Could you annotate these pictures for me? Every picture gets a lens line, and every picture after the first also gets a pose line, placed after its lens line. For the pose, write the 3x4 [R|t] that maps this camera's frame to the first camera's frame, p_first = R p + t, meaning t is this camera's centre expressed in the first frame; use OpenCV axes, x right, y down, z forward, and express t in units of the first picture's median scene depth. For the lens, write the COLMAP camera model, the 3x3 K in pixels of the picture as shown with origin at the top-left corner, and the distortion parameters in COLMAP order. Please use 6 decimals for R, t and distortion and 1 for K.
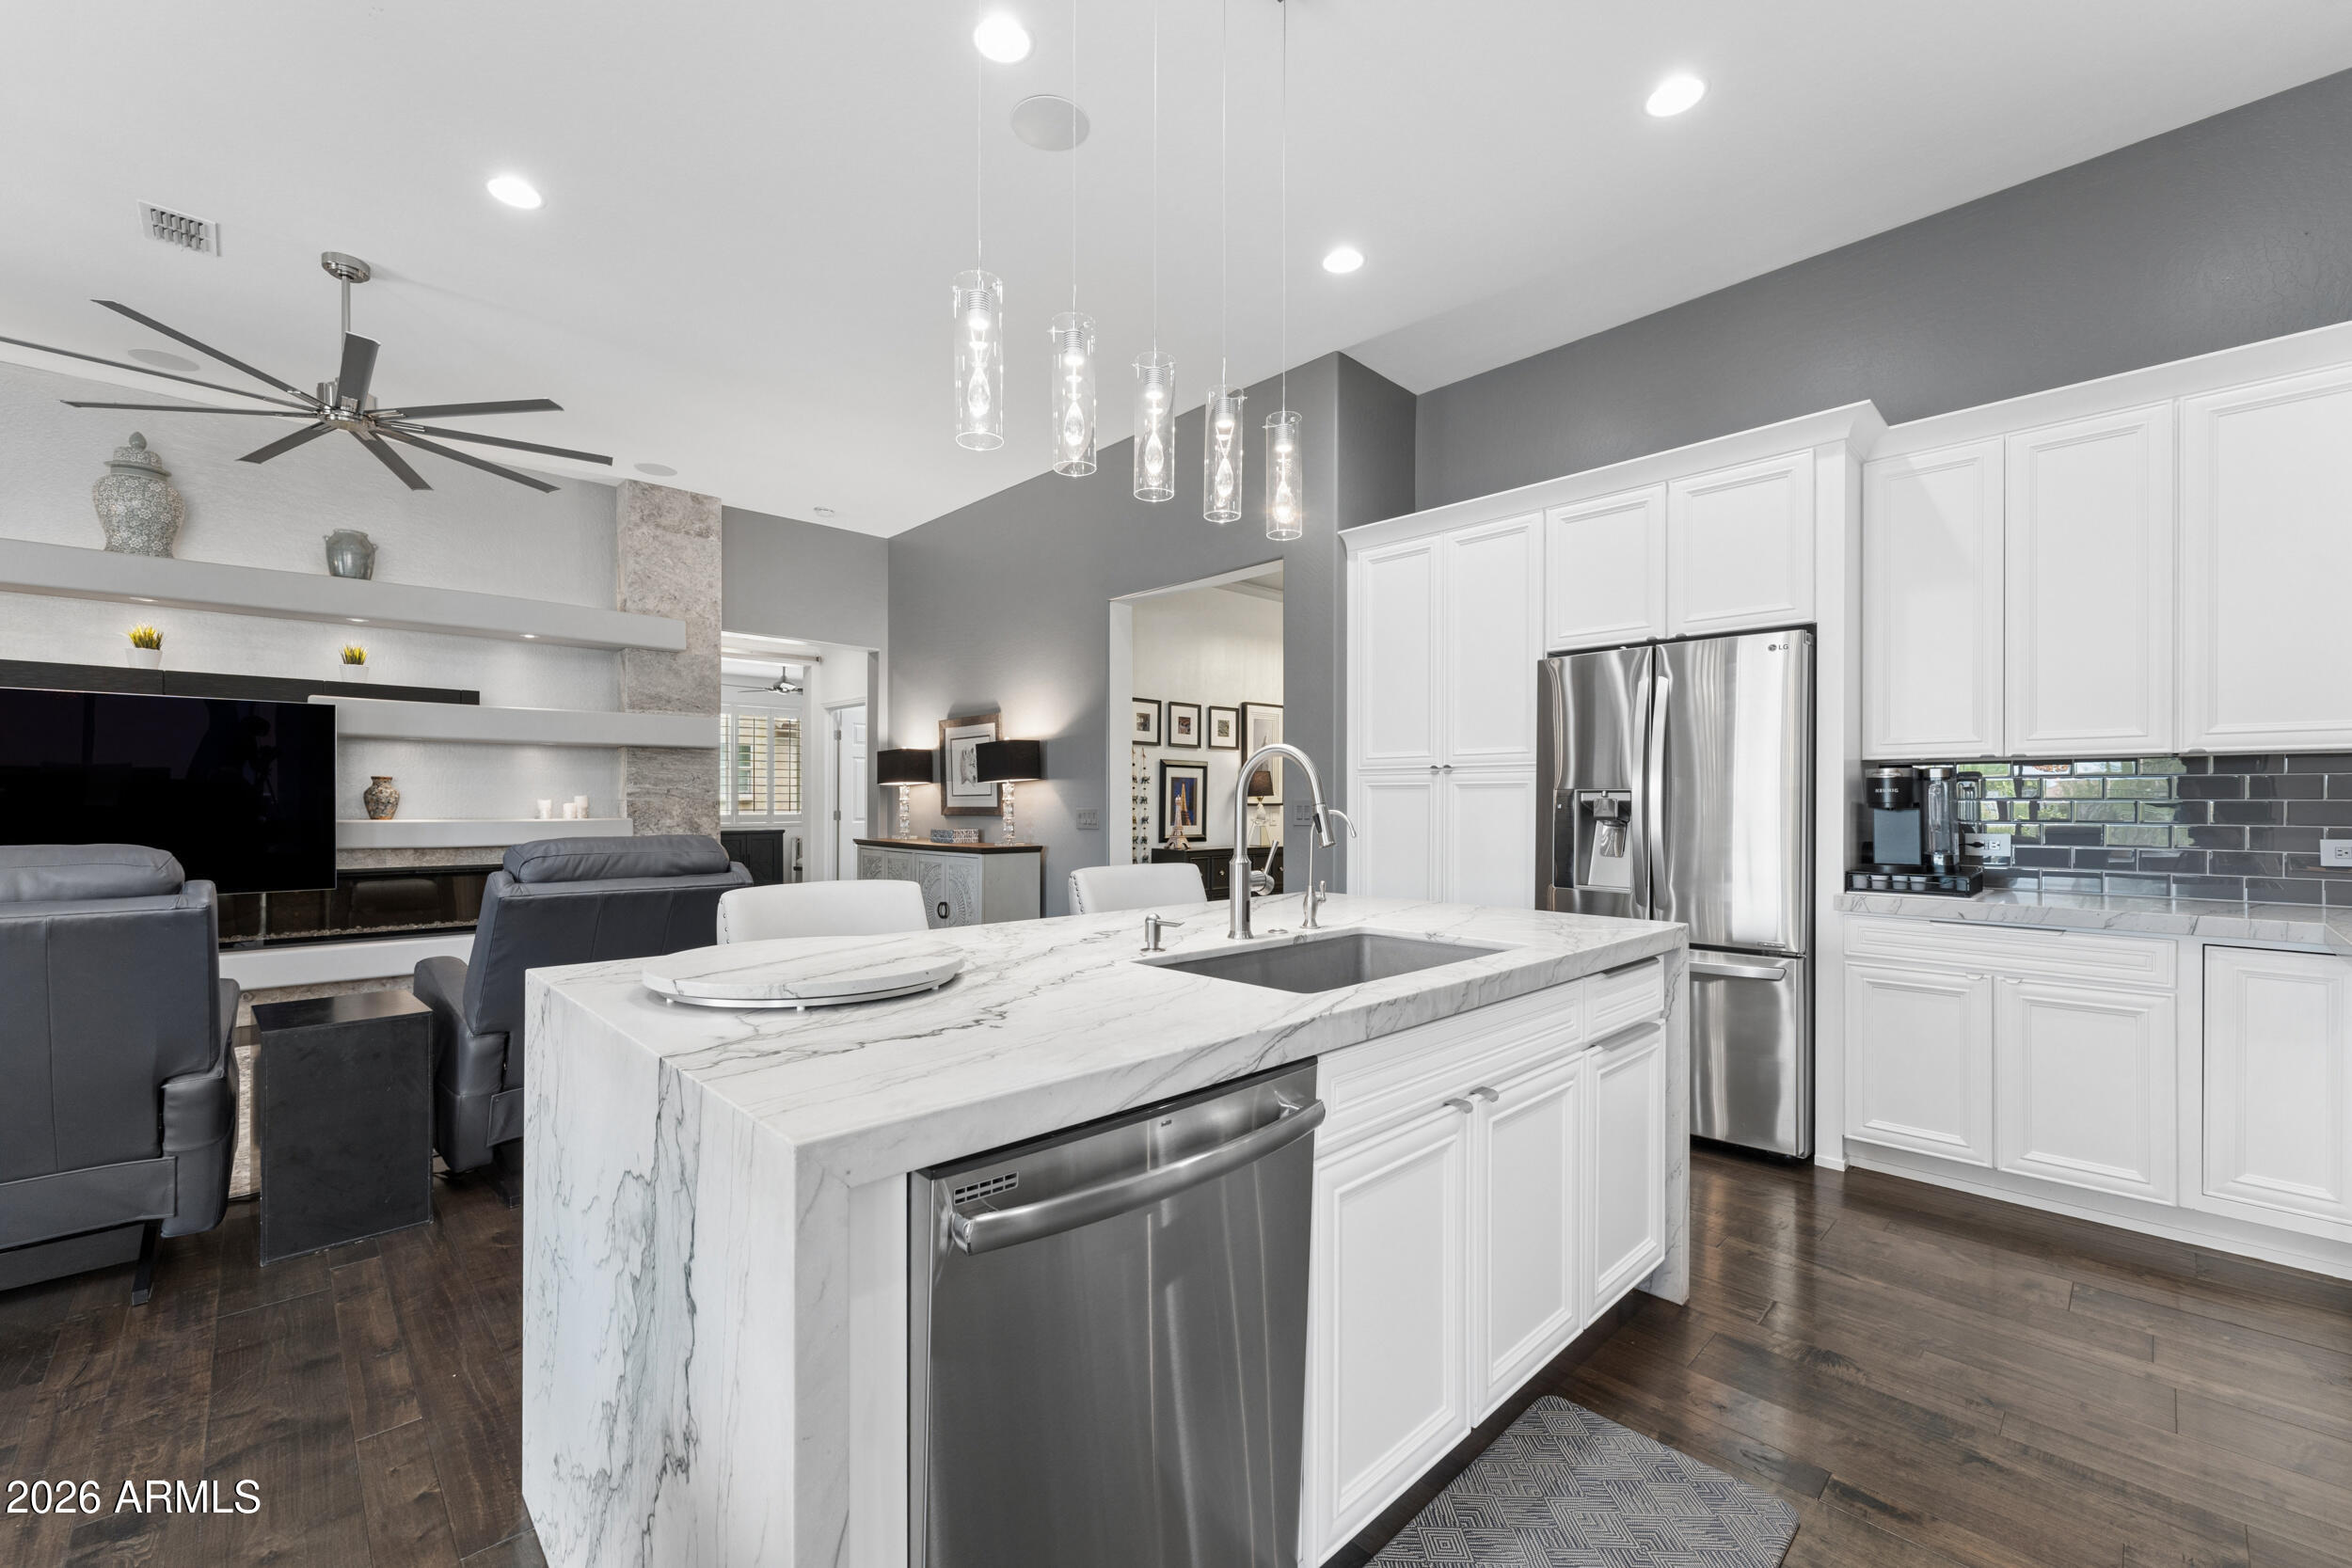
lens RADIAL K [[951.3, 0, 1171.8], [0, 951.3, 801.3], [0, 0, 1]] dist [-0.000130, -0.000706]
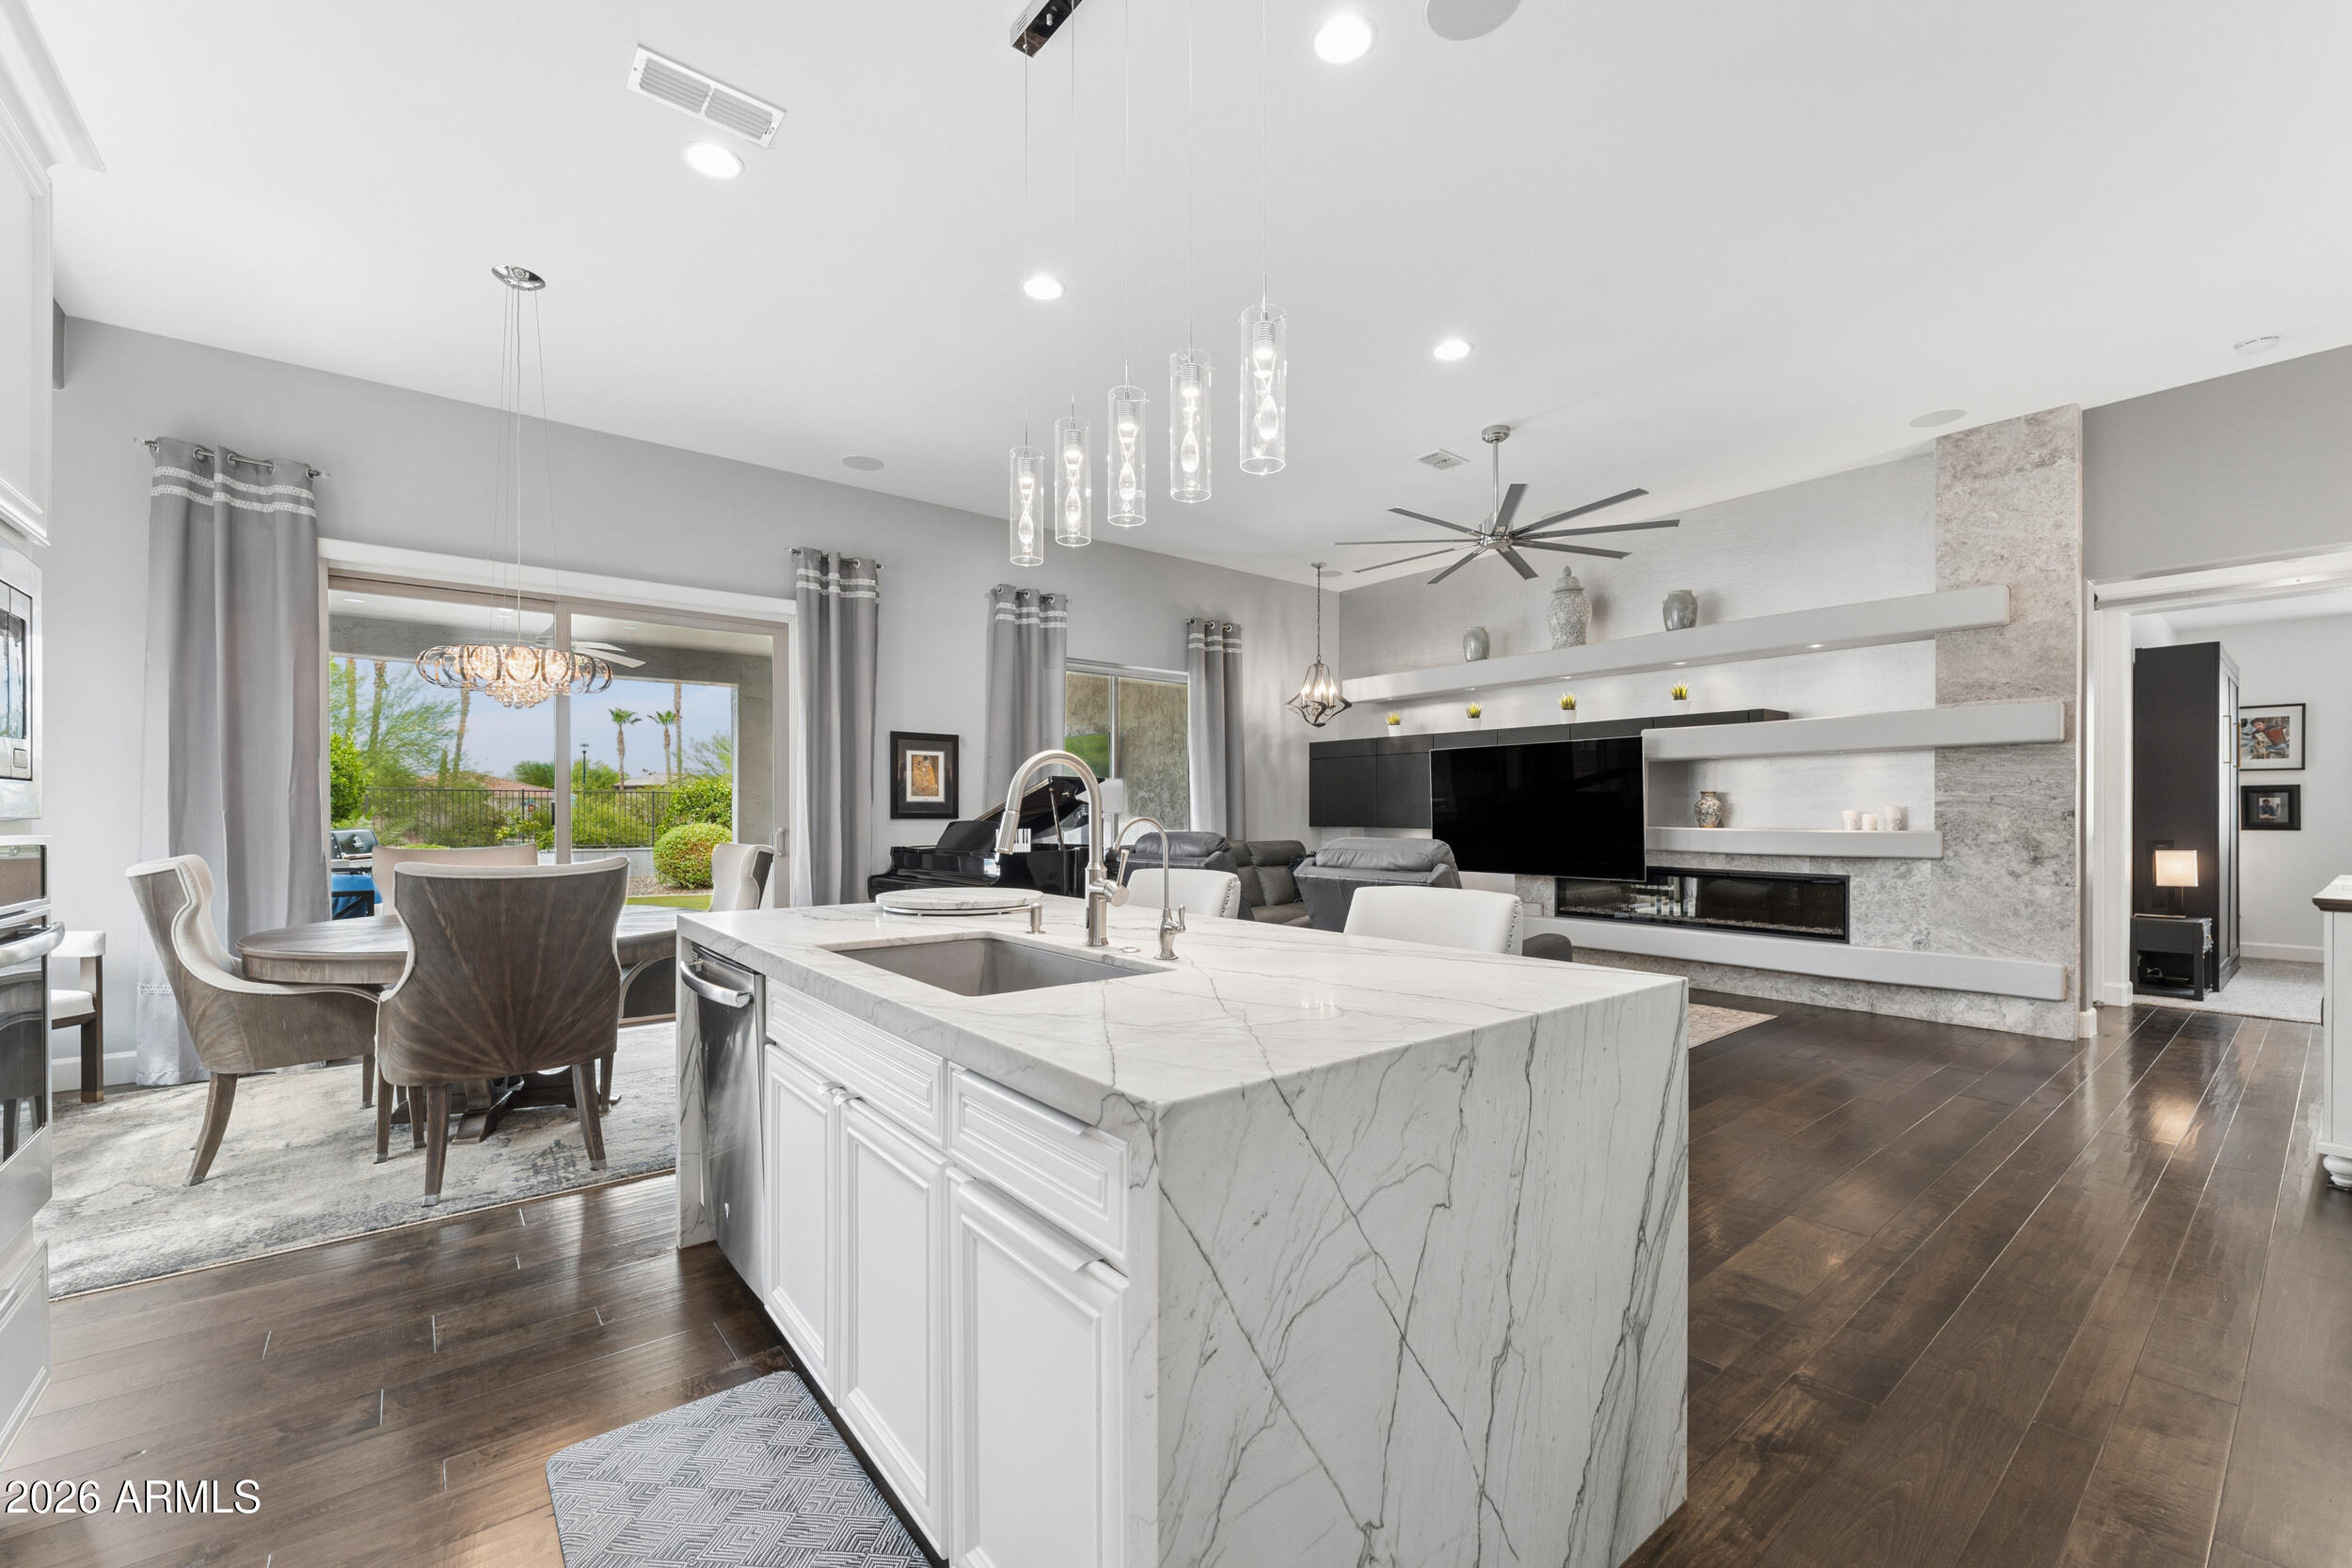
lens RADIAL K [[951.3, 0, 1170.5], [0, 951.3, 816.3], [0, 0, 1]] dist [-0.000130, -0.000706]
pose [[-0.091163, 0.002082, -0.995834, 0.589121], [0.000236, 0.999998, 0.002069, 0.003803], [0.995836, -0.000046, -0.091164, 0.651282]]
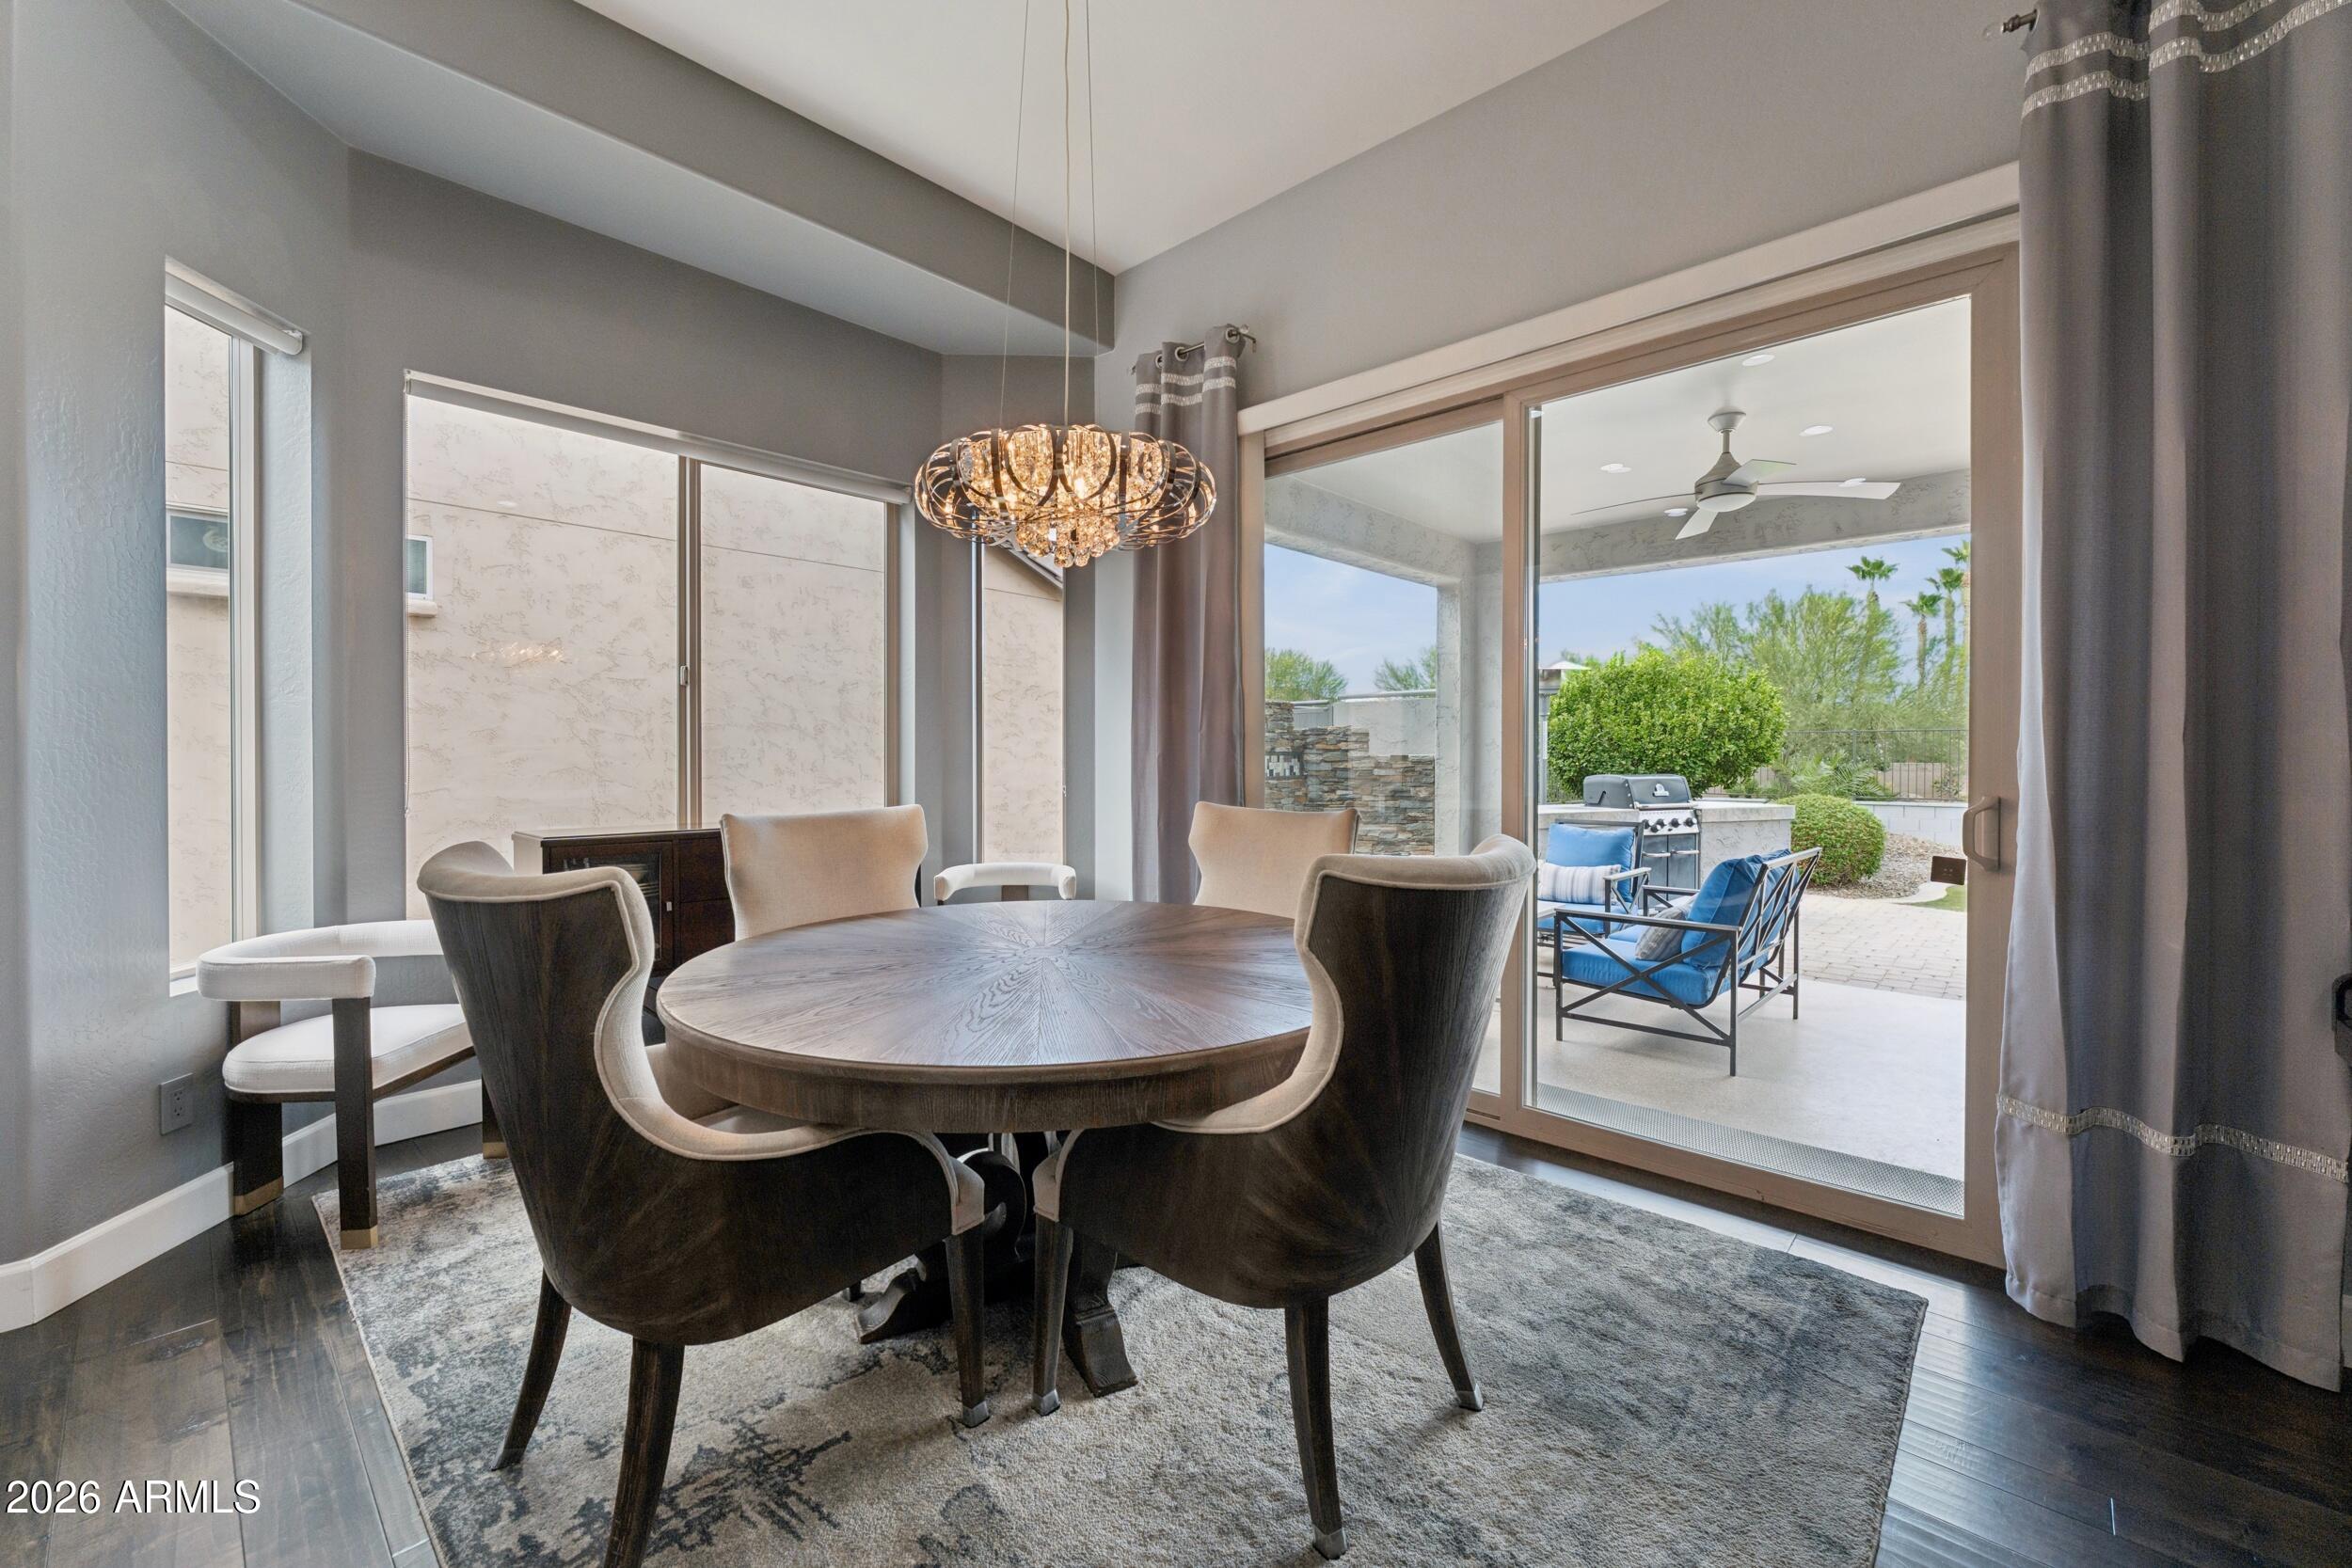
lens RADIAL K [[951.3, 0, 1168.3], [0, 951.3, 759.0], [0, 0, 1]] dist [-0.000130, -0.000706]
pose [[-0.998724, -0.003164, -0.050401, -0.400873], [-0.003285, 0.999992, 0.002309, 0.002606], [0.050393, 0.002471, -0.998726, 0.422370]]
